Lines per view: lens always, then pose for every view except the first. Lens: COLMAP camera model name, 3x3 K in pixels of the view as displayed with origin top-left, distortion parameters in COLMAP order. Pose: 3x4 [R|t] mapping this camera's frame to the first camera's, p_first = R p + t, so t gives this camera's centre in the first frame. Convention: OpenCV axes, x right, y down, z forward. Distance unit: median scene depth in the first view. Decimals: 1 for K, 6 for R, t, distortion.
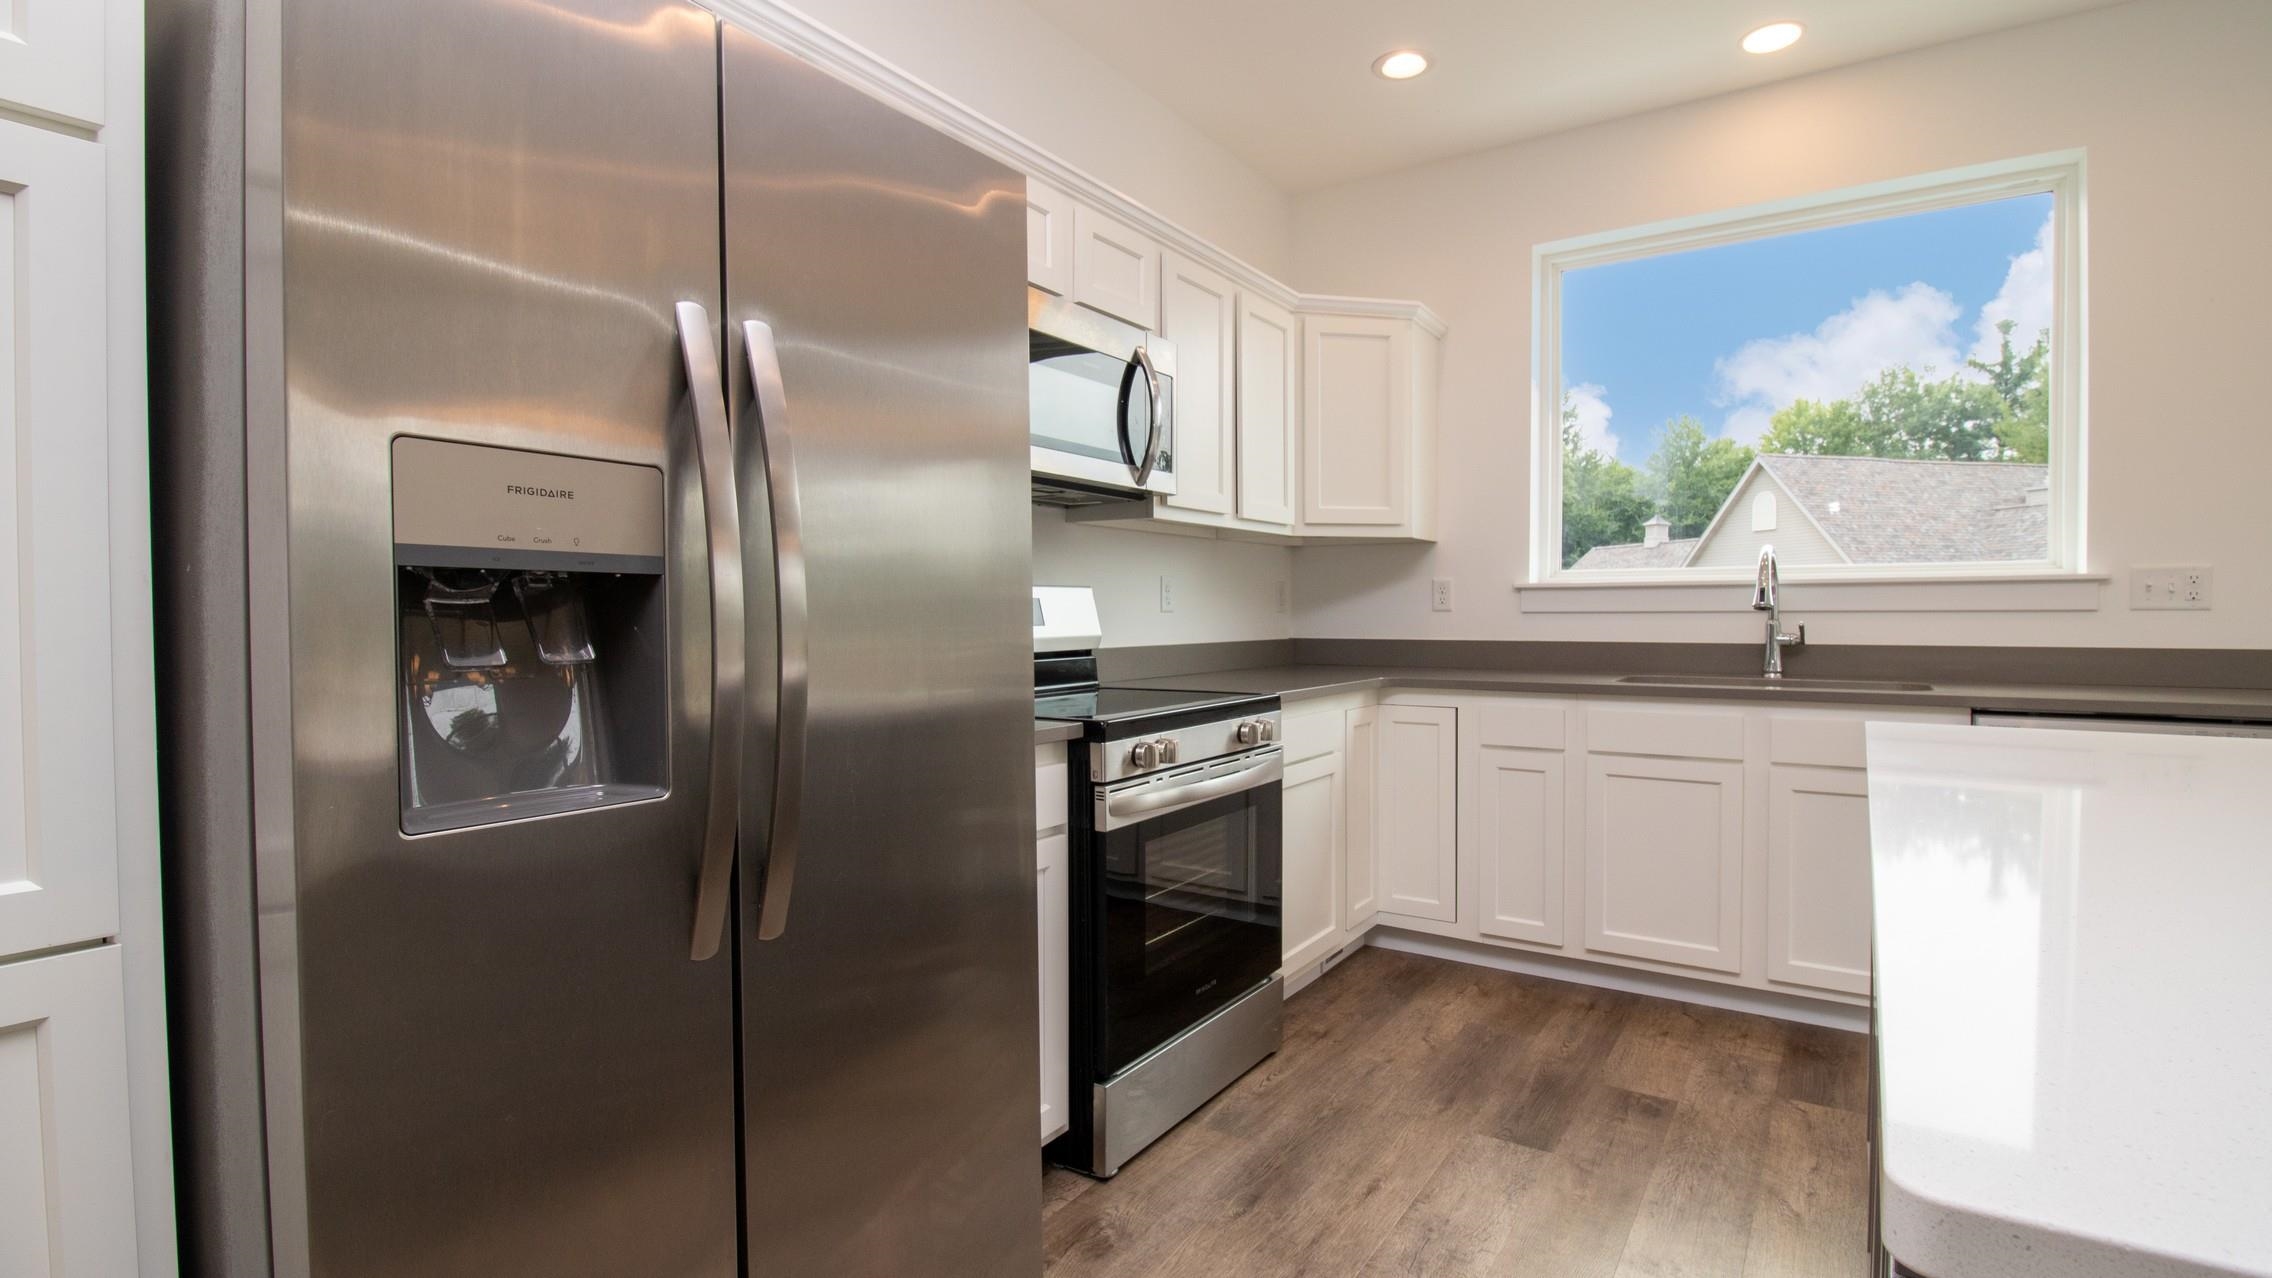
lens RADIAL K [[1060.3, 0, 1150.8], [0, 1060.3, 610.5], [0, 0, 1]] dist [-0.000478, -0.012413]
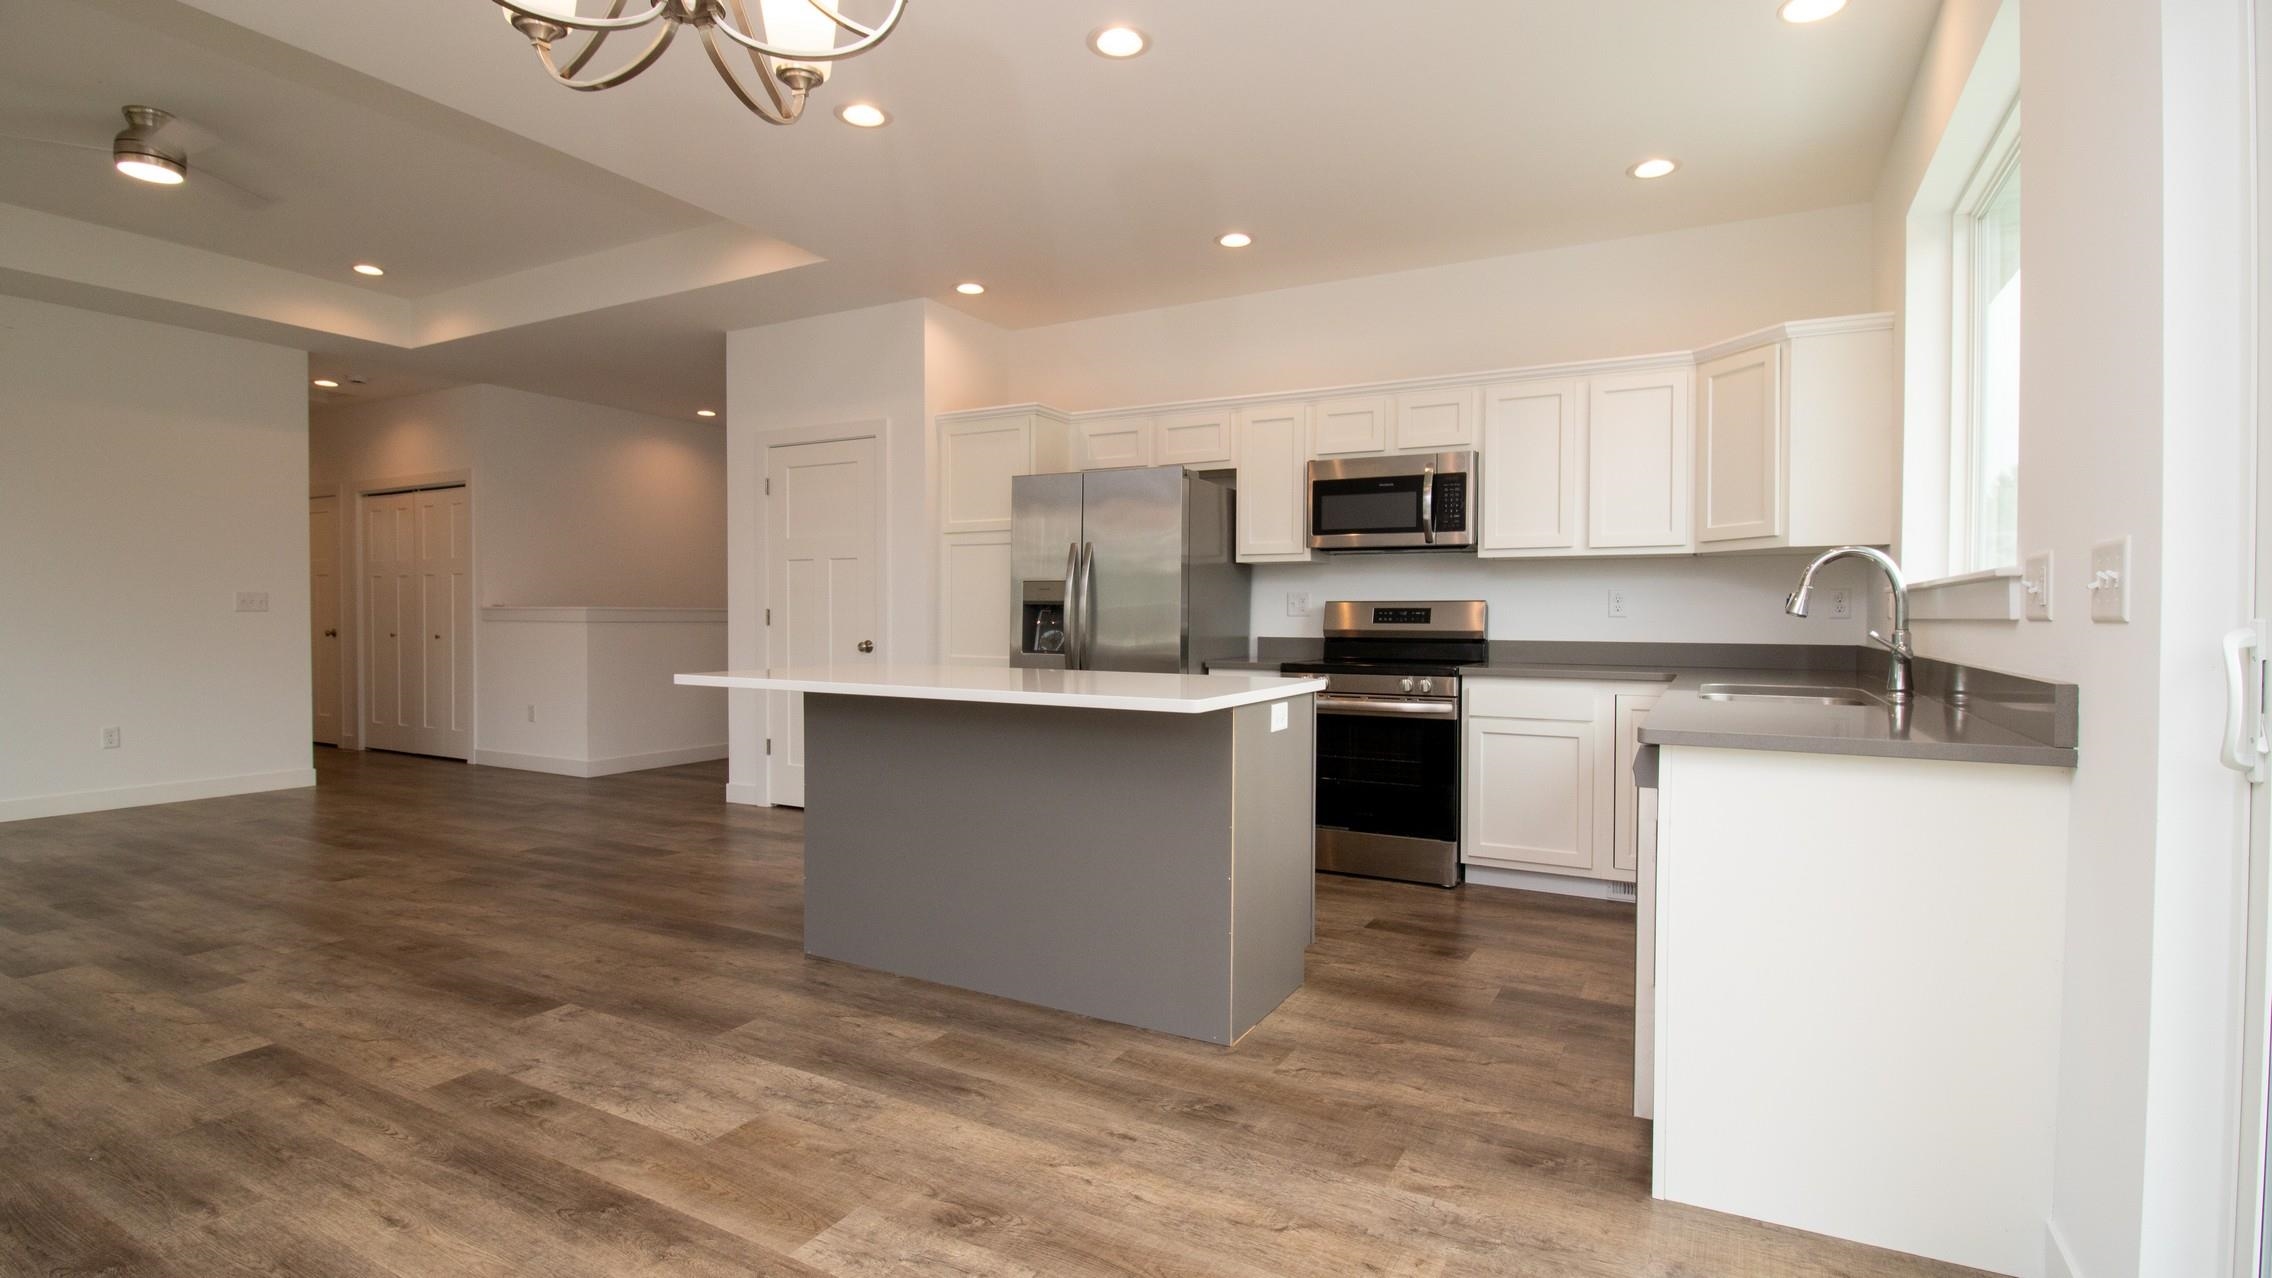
lens RADIAL K [[1060.3, 0, 1153.2], [0, 1060.3, 638.2], [0, 0, 1]] dist [-0.000478, -0.012413]
pose [[0.099076, 0.024472, -0.994779, 1.589061], [-0.005783, 0.999695, 0.024017, -0.001139], [0.995063, 0.003373, 0.099187, 0.357763]]
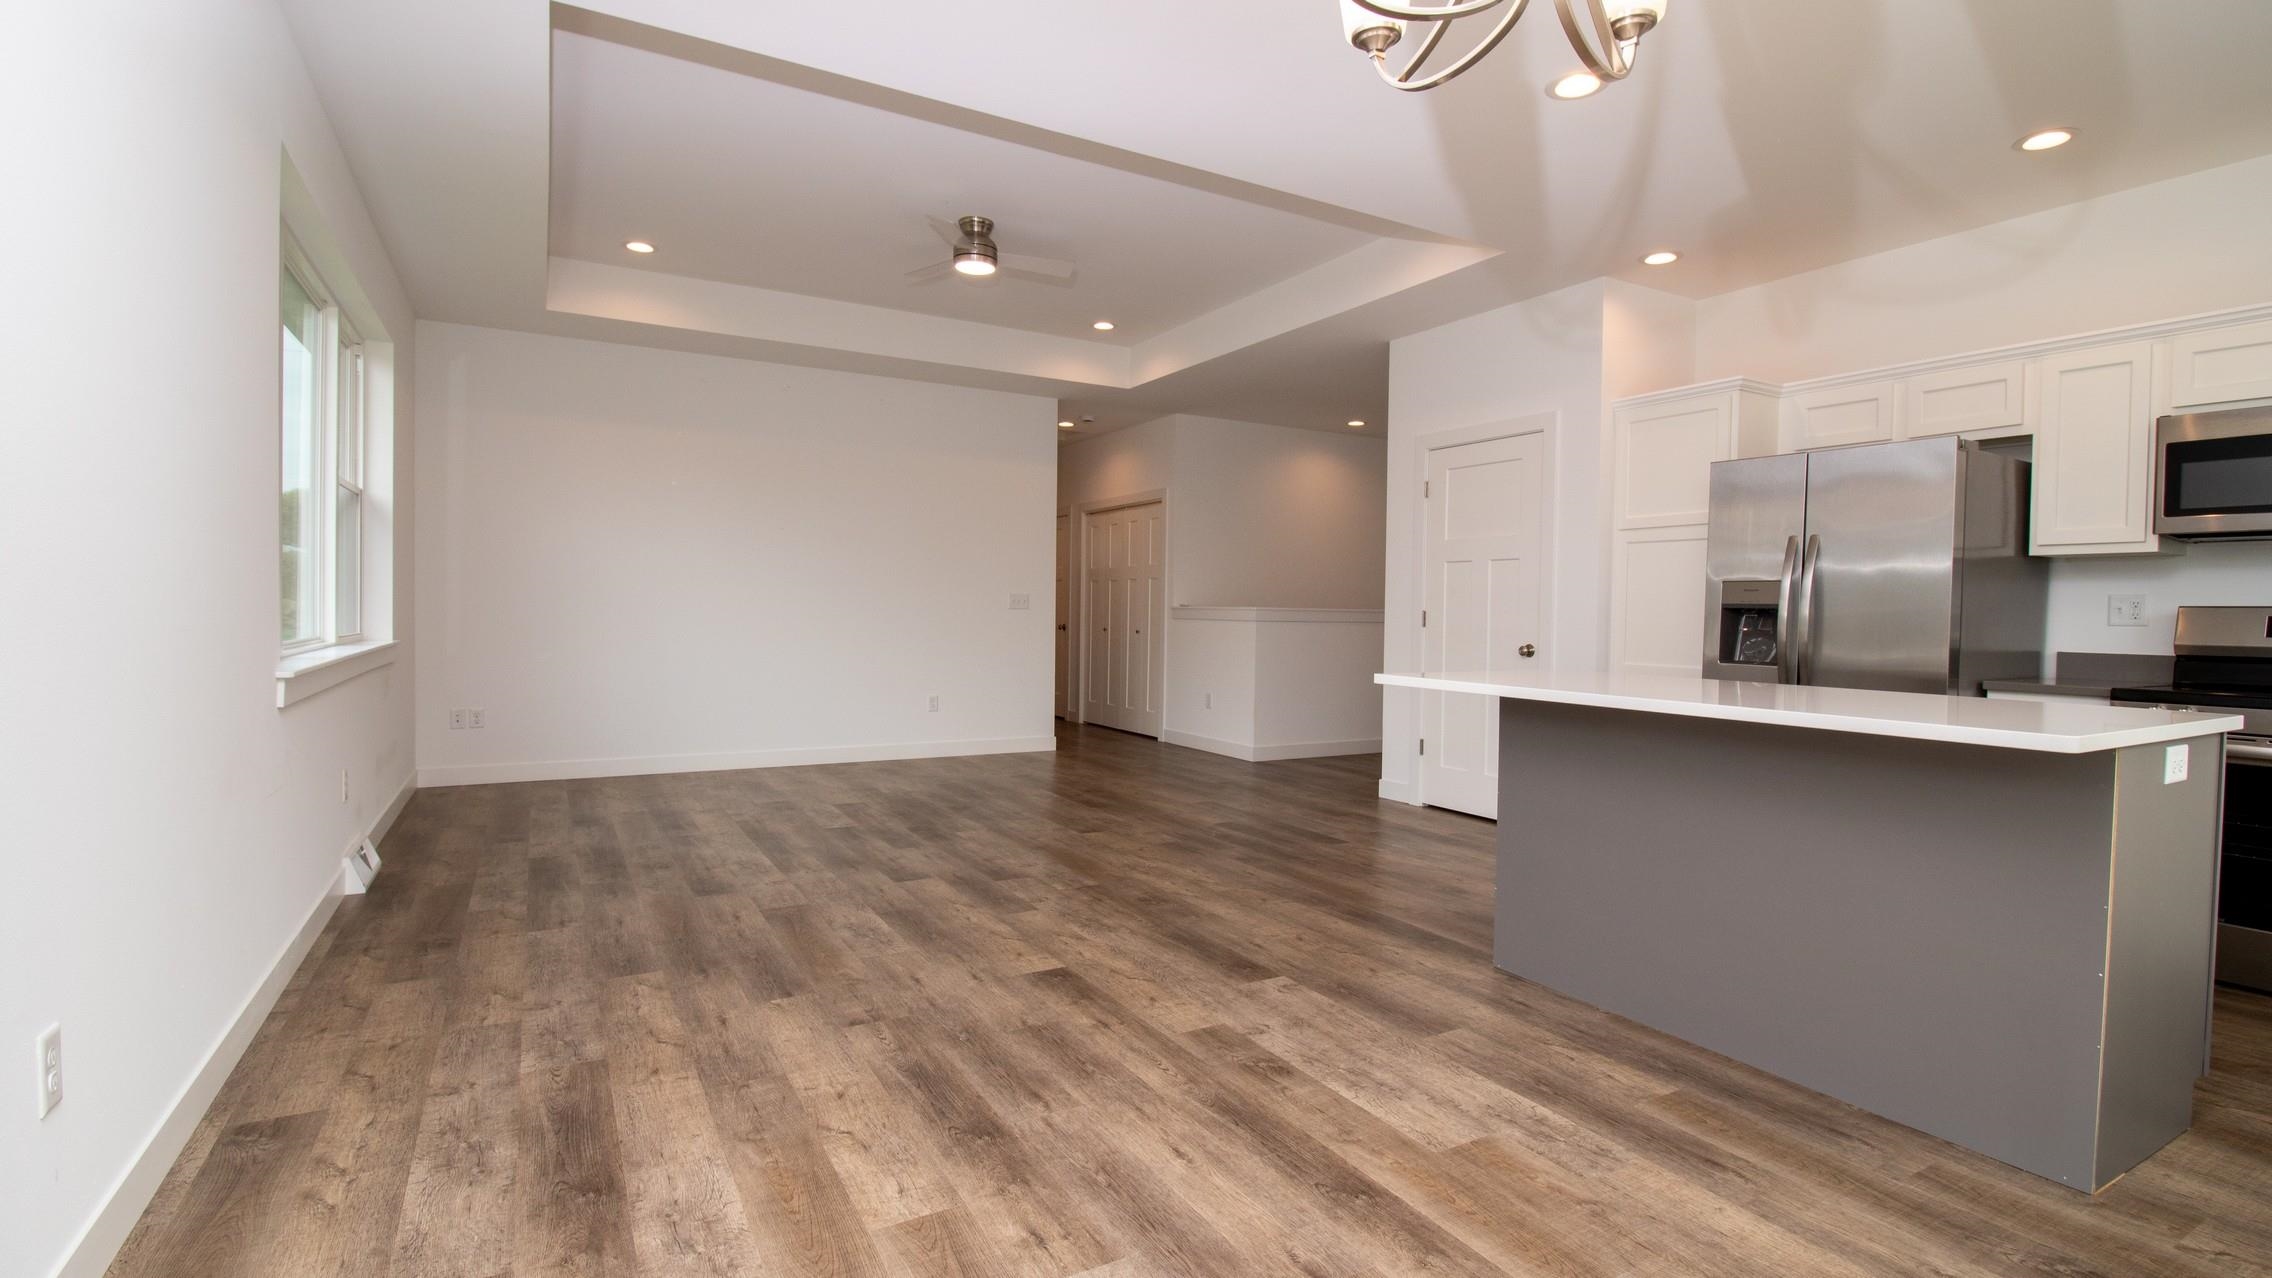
lens RADIAL K [[1060.3, 0, 1153.9], [0, 1060.3, 638.9], [0, 0, 1]] dist [-0.000478, -0.012413]
pose [[-0.439376, 0.020548, -0.898068, 1.568062], [-0.014220, 0.999454, 0.029824, -0.002545], [0.898191, 0.025875, -0.438844, 0.249558]]
